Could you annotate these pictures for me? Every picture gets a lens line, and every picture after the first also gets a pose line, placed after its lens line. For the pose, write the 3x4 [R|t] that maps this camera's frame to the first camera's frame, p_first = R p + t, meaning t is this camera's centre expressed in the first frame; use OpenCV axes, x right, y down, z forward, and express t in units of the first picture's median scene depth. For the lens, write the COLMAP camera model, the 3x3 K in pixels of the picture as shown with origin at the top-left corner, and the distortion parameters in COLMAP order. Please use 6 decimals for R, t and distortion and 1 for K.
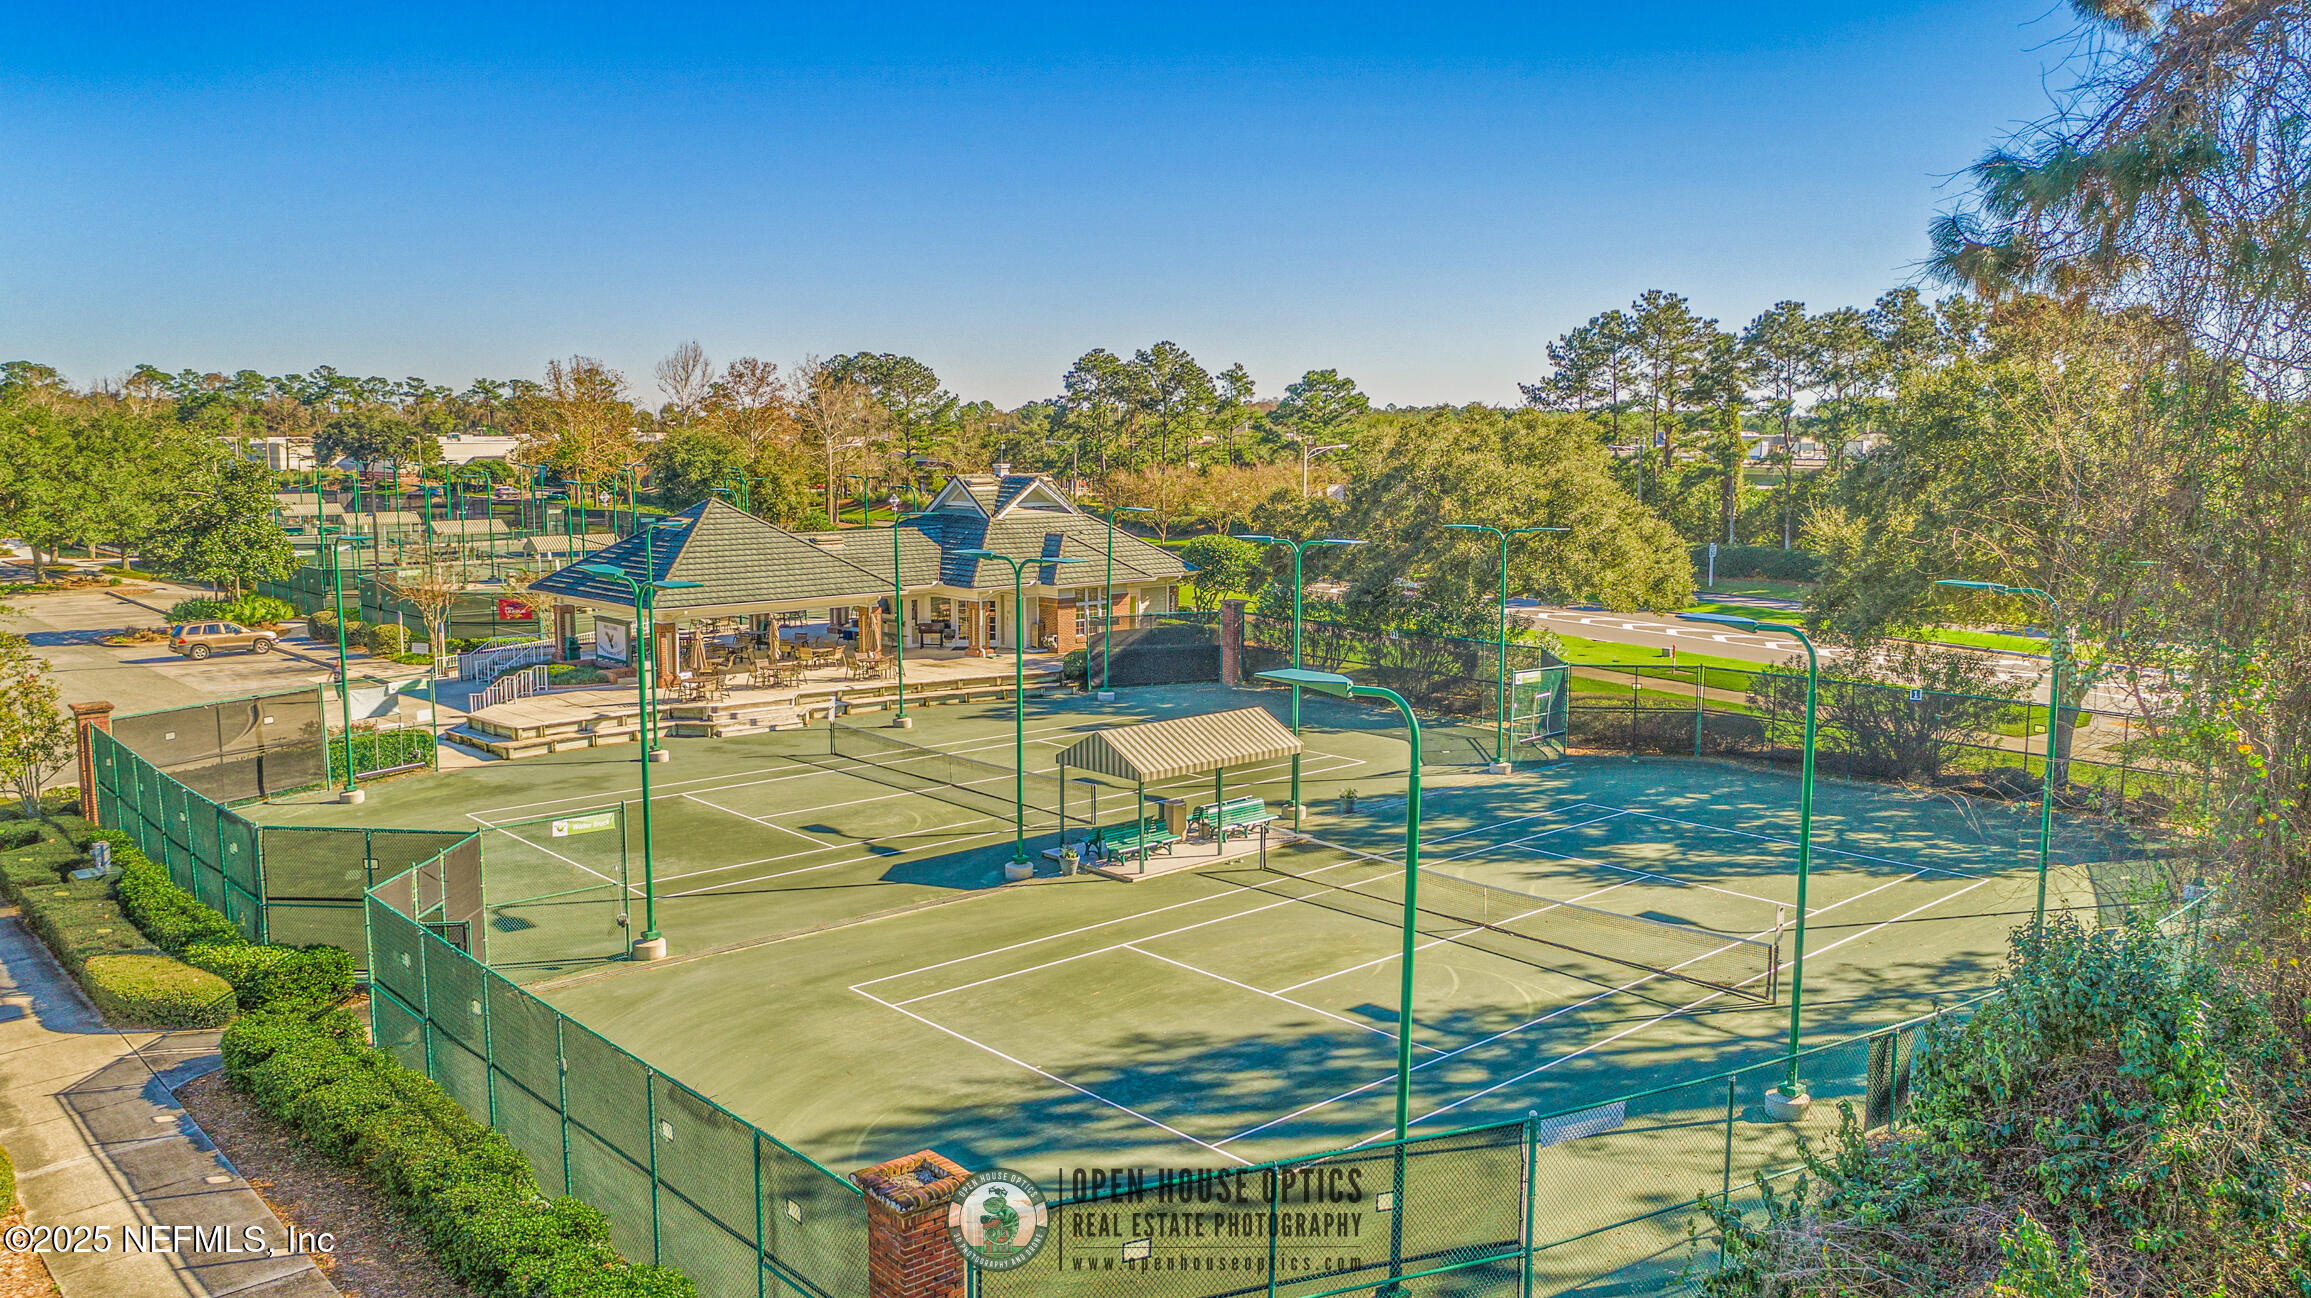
lens RADIAL K [[1721.7, 0, 1155.5], [0, 1721.7, 649.0], [0, 0, 1]] dist [-0.003029, 0.001991]
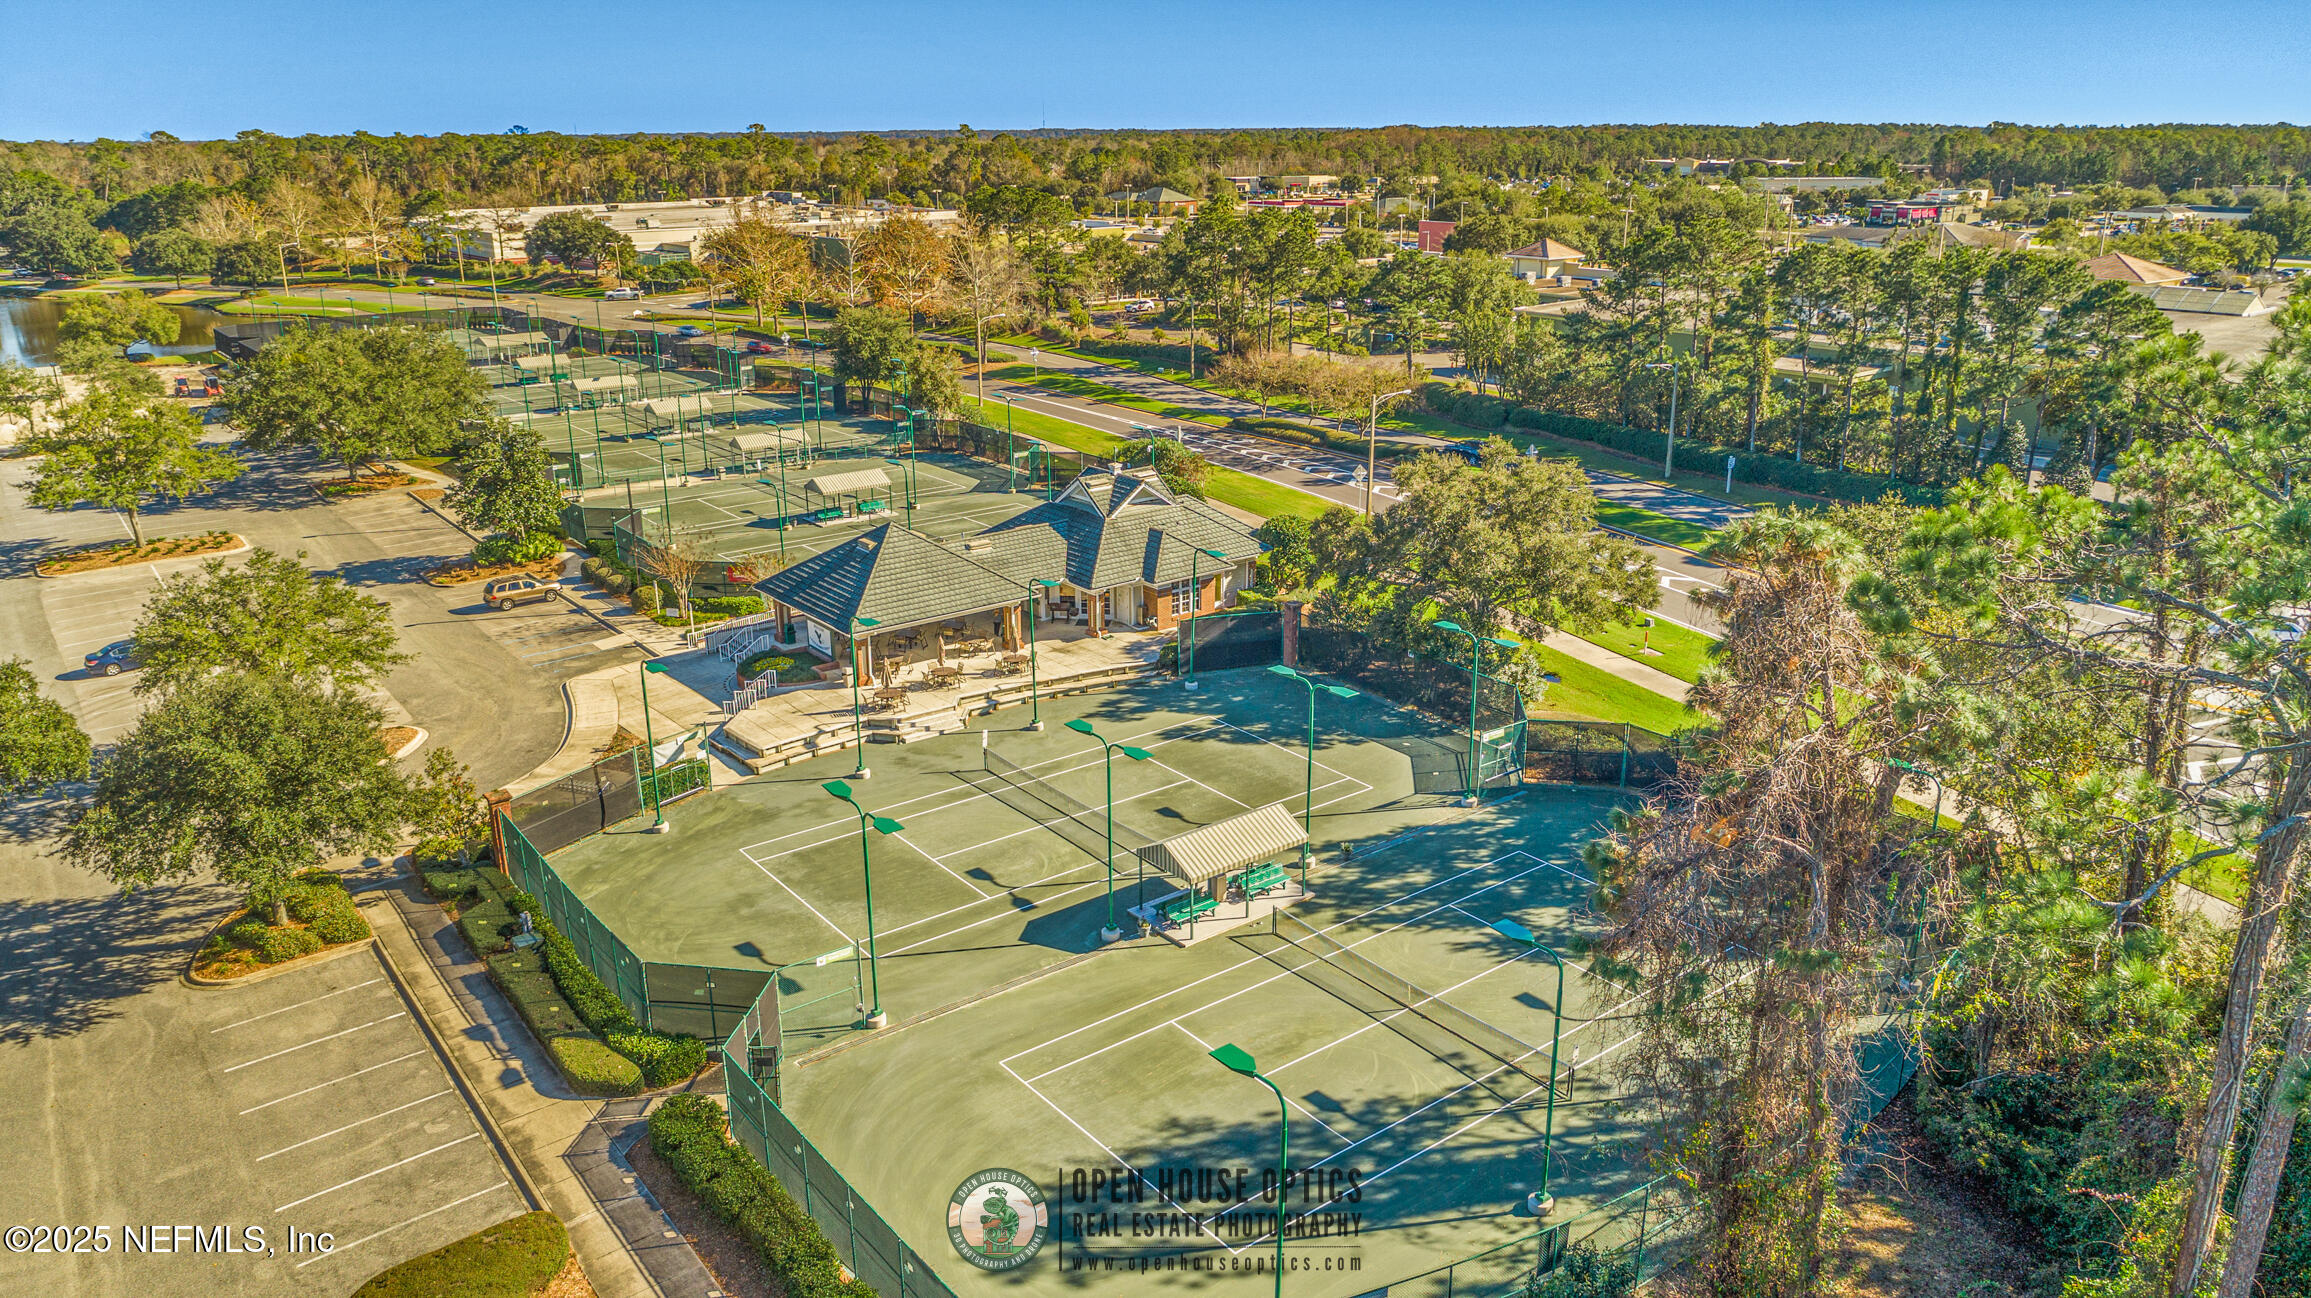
lens RADIAL K [[1610.5, 0, 1155.5], [0, 1610.5, 649.0], [0, 0, 1]] dist [-0.007993, -0.002017]
pose [[0.996782, 0.016405, -0.078458, 0.057063], [-0.001492, 0.982459, 0.186472, -0.329228], [0.080141, -0.185755, 0.979323, -0.282859]]
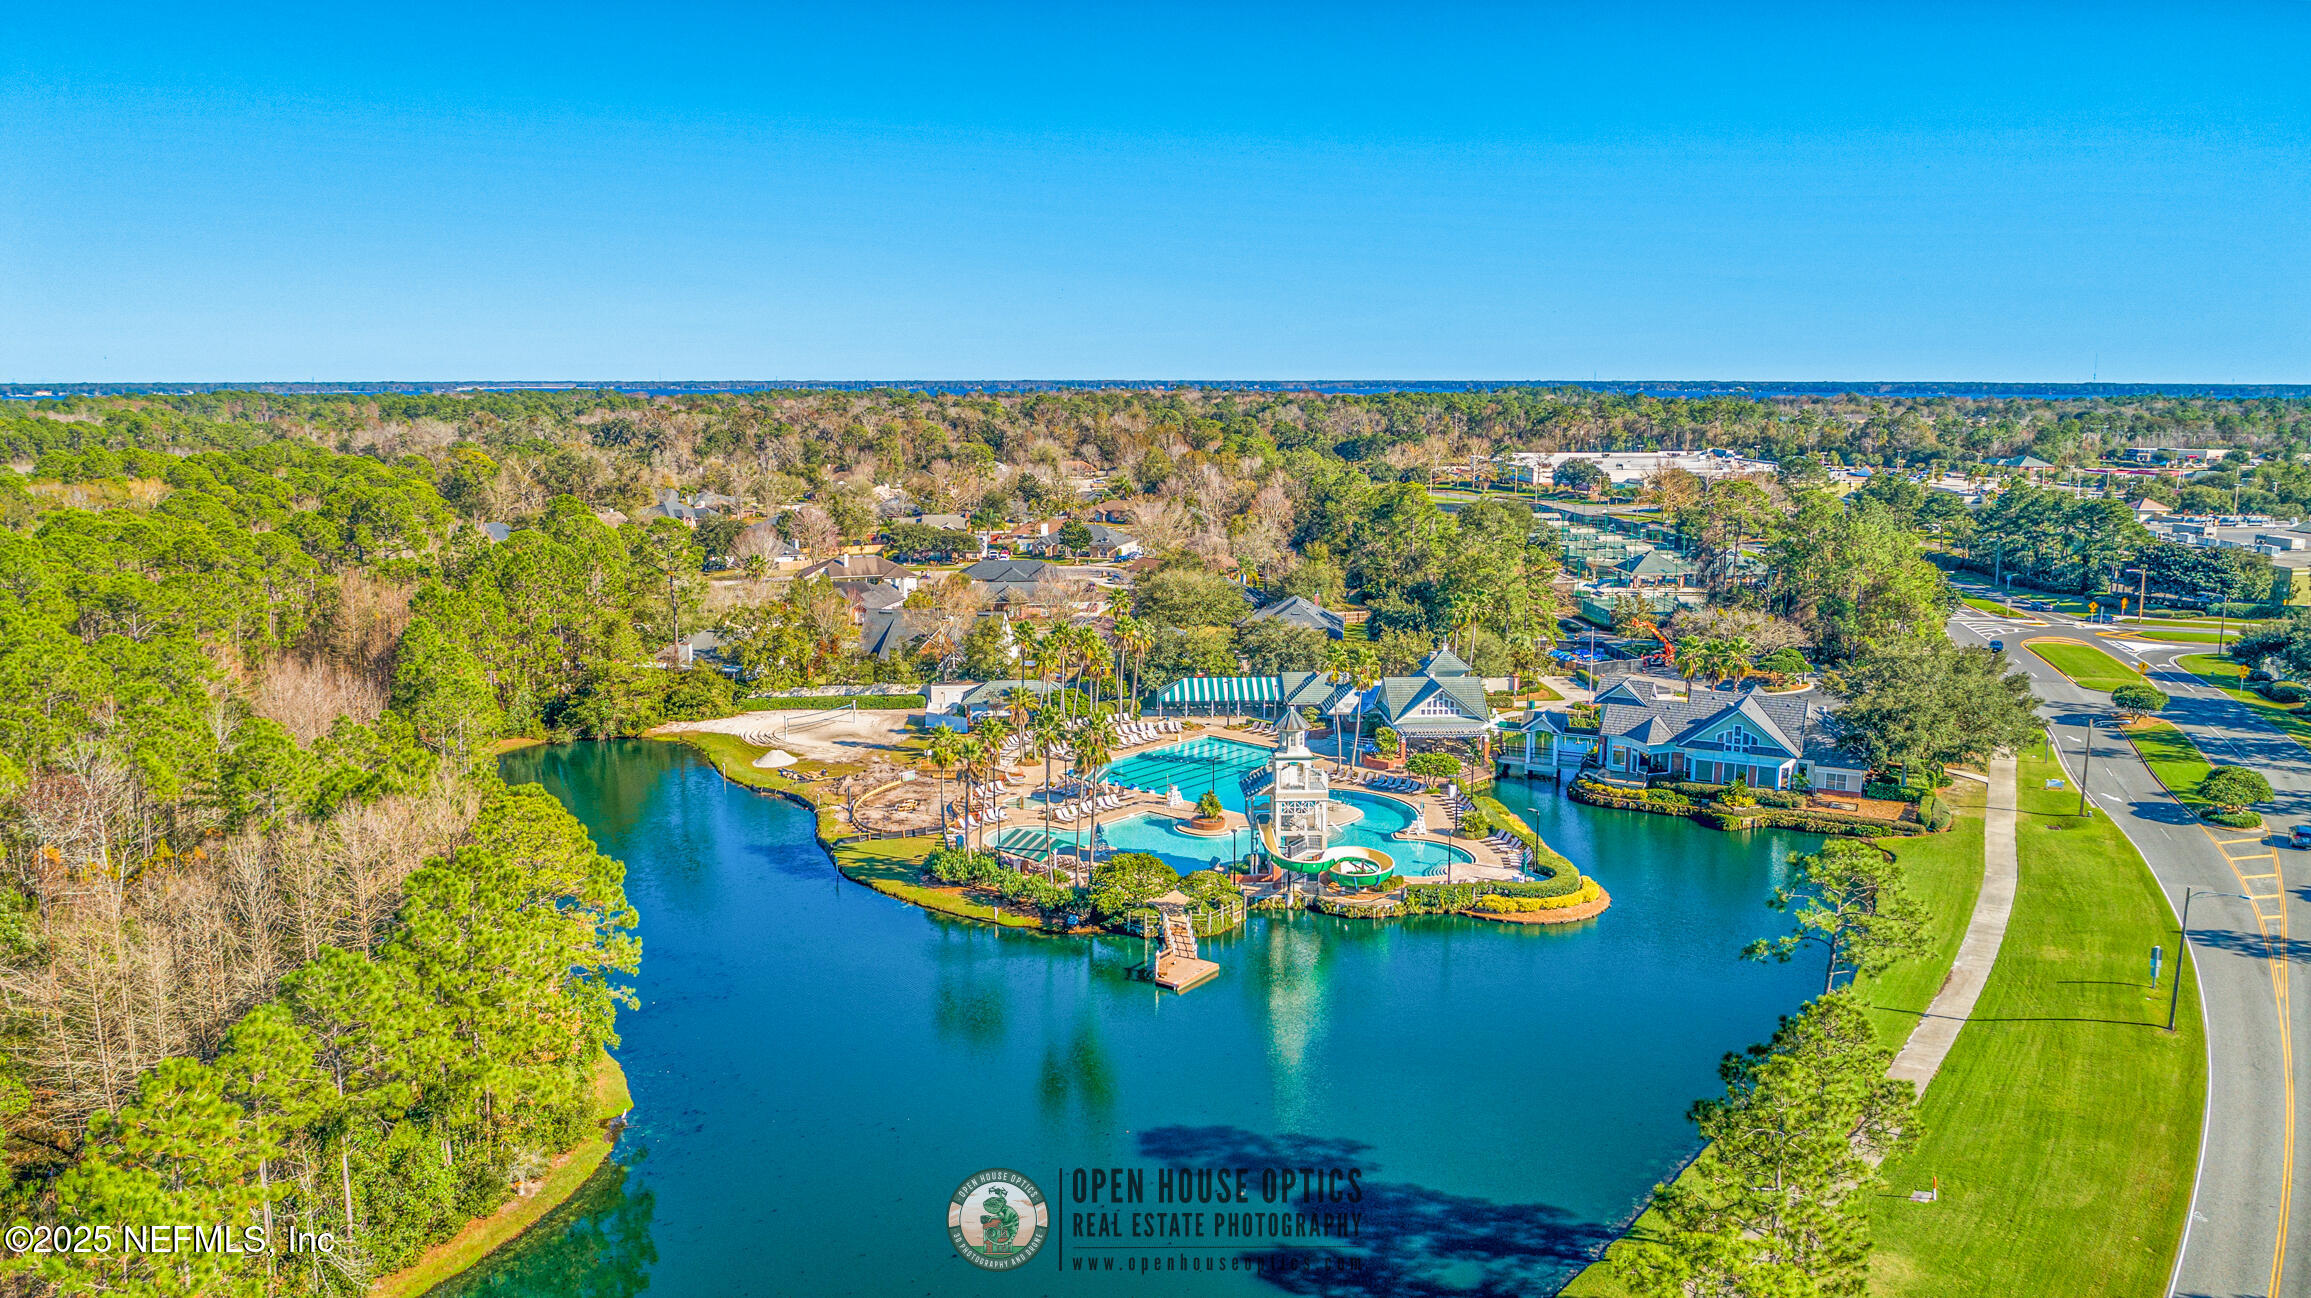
lens RADIAL K [[1610.5, 0, 1155.5], [0, 1610.5, 649.0], [0, 0, 1]] dist [-0.007993, -0.002017]
pose [[0.781346, 0.105310, -0.615149, 2.160182], [-0.080313, 0.994432, 0.068230, -0.014028], [0.618909, -0.003907, 0.785453, -5.026424]]
